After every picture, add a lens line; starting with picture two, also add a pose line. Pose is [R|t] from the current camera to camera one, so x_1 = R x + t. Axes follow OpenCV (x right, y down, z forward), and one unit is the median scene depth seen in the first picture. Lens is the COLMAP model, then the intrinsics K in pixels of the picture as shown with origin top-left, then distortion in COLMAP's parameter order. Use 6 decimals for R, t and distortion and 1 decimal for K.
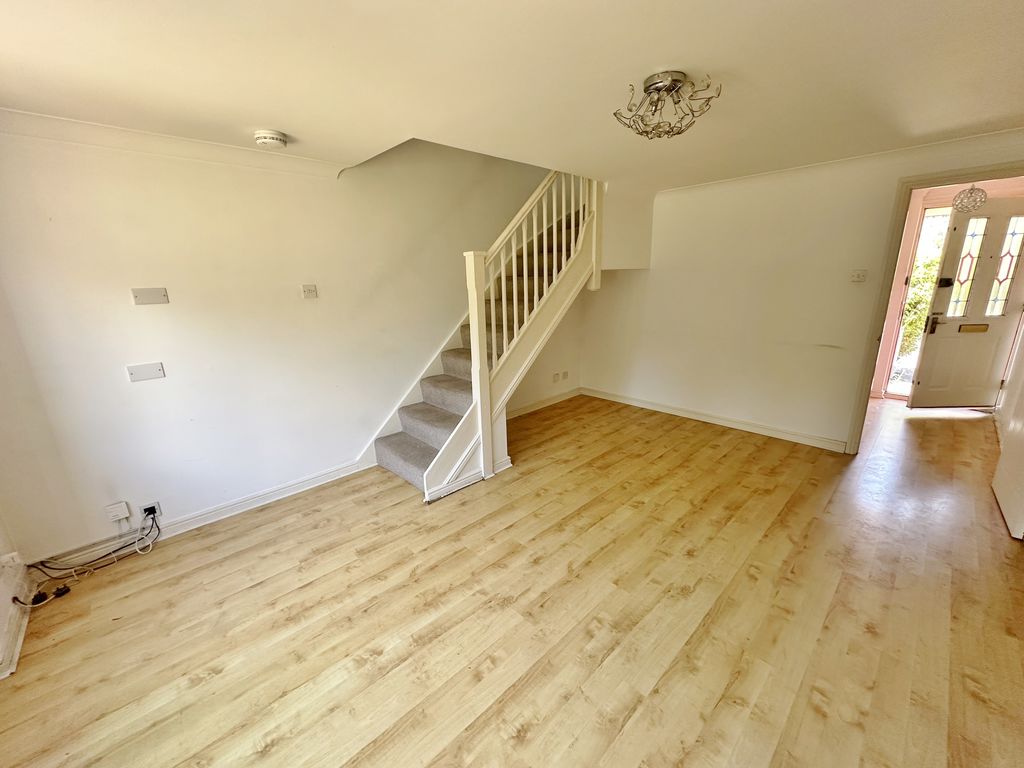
lens RADIAL K [[406.0, 0, 512.3], [0, 406.0, 390.6], [0, 0, 1]] dist [-0.002094, 0.000446]
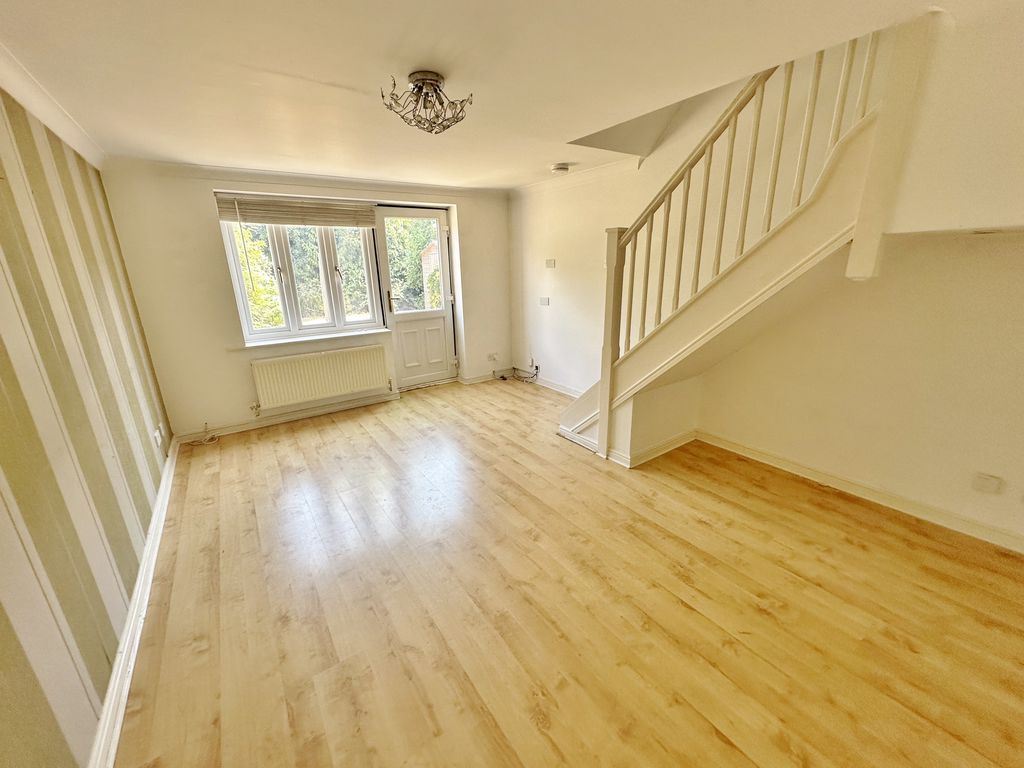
lens RADIAL K [[406.0, 0, 511.1], [0, 406.0, 380.4], [0, 0, 1]] dist [-0.002094, 0.000446]
pose [[-0.146520, 0.306714, -0.940457, 1.005363], [-0.238367, 0.911755, 0.334490, -0.280340], [0.960059, 0.273183, -0.060480, 0.920642]]
